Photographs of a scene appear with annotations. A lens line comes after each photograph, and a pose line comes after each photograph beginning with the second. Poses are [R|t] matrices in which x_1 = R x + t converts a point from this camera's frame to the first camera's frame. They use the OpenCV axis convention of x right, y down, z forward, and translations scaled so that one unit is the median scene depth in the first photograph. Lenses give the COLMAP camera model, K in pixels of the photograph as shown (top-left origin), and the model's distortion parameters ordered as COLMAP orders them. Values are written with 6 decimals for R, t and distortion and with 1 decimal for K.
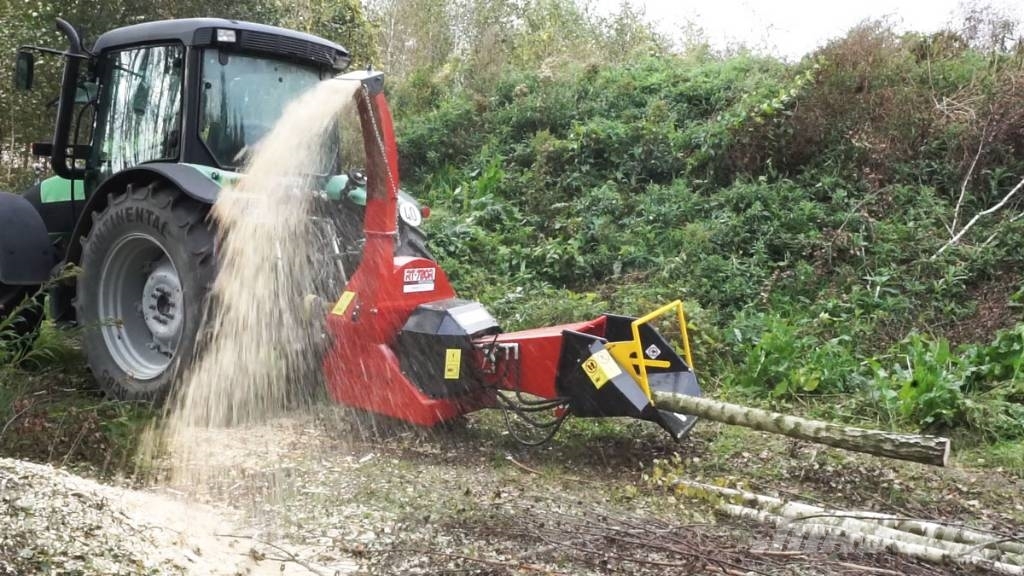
lens RADIAL K [[1449.2, 0, 492.6], [0, 1449.2, 291.2], [0, 0, 1]] dist [0.017430, 0.024347]
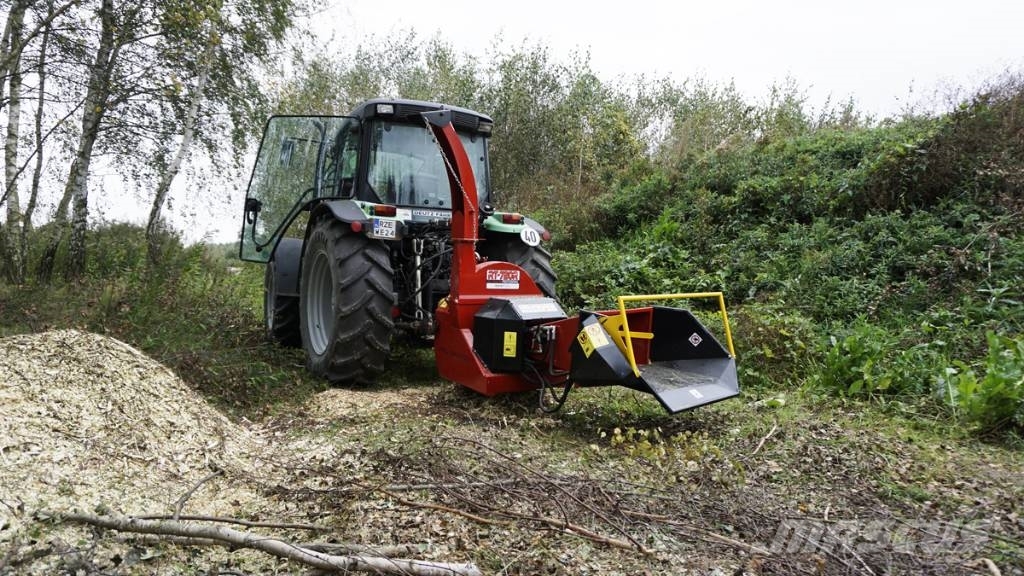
lens RADIAL K [[866.2, 0, 512.0], [0, 866.2, 288.0], [0, 0, 1]] dist [-0.058801, 0.116535]
pose [[0.858357, -0.031630, -0.512077, 0.275140], [-0.039243, 0.991126, -0.126998, 0.076437], [0.511550, 0.129105, 0.849499, 0.311088]]
